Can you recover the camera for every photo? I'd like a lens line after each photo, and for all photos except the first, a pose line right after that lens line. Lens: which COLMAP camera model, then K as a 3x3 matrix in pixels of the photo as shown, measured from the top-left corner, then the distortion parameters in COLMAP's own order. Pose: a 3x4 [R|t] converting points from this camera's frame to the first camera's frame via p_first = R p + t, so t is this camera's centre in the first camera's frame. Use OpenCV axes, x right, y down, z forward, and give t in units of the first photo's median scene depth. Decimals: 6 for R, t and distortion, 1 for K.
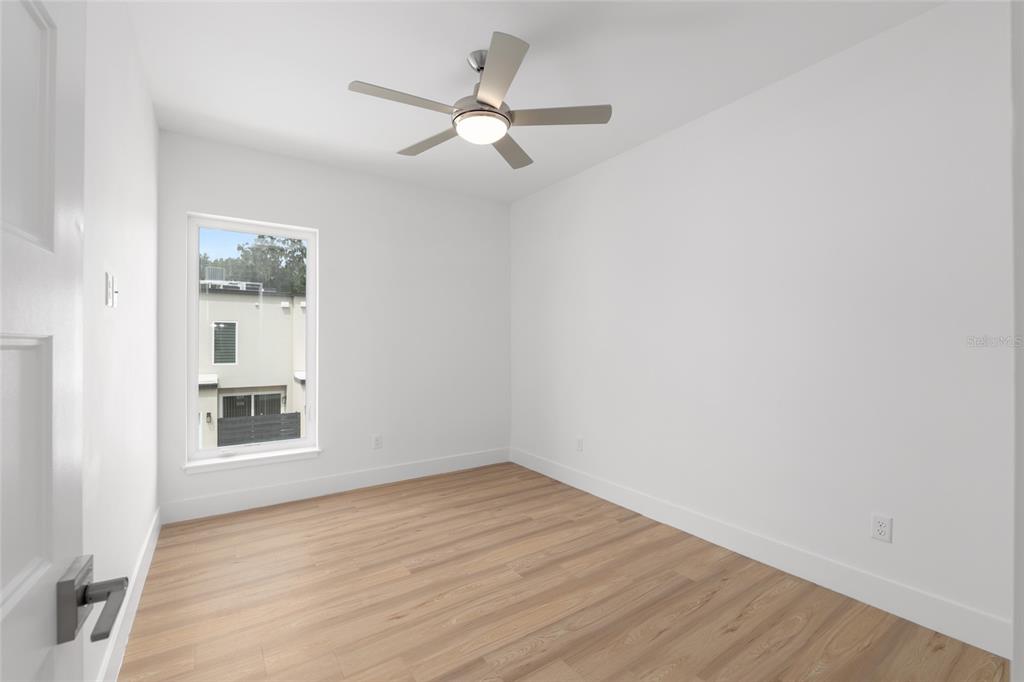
lens RADIAL K [[423.7, 0, 512.0], [0, 423.7, 341.0], [0, 0, 1]] dist [0.001620, 0.000321]
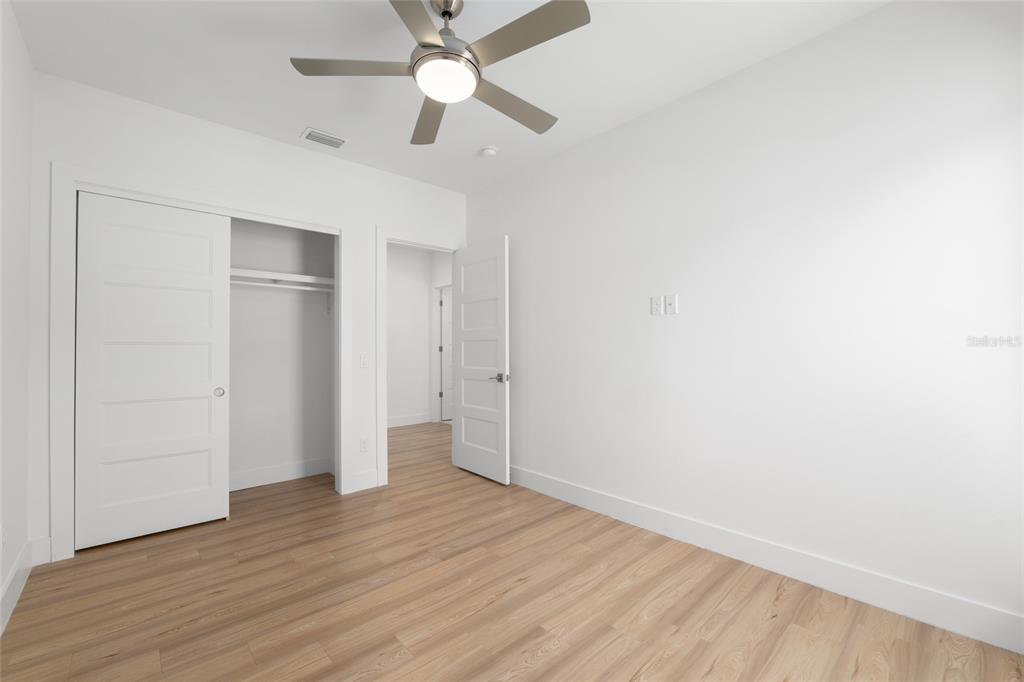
lens RADIAL K [[423.7, 0, 512.0], [0, 423.7, 341.0], [0, 0, 1]] dist [0.001620, 0.000321]
pose [[-0.991635, 0.004924, -0.128983, -0.094416], [0.008227, 0.999651, -0.025087, 0.047705], [0.128815, -0.025939, -0.991329, 1.914684]]
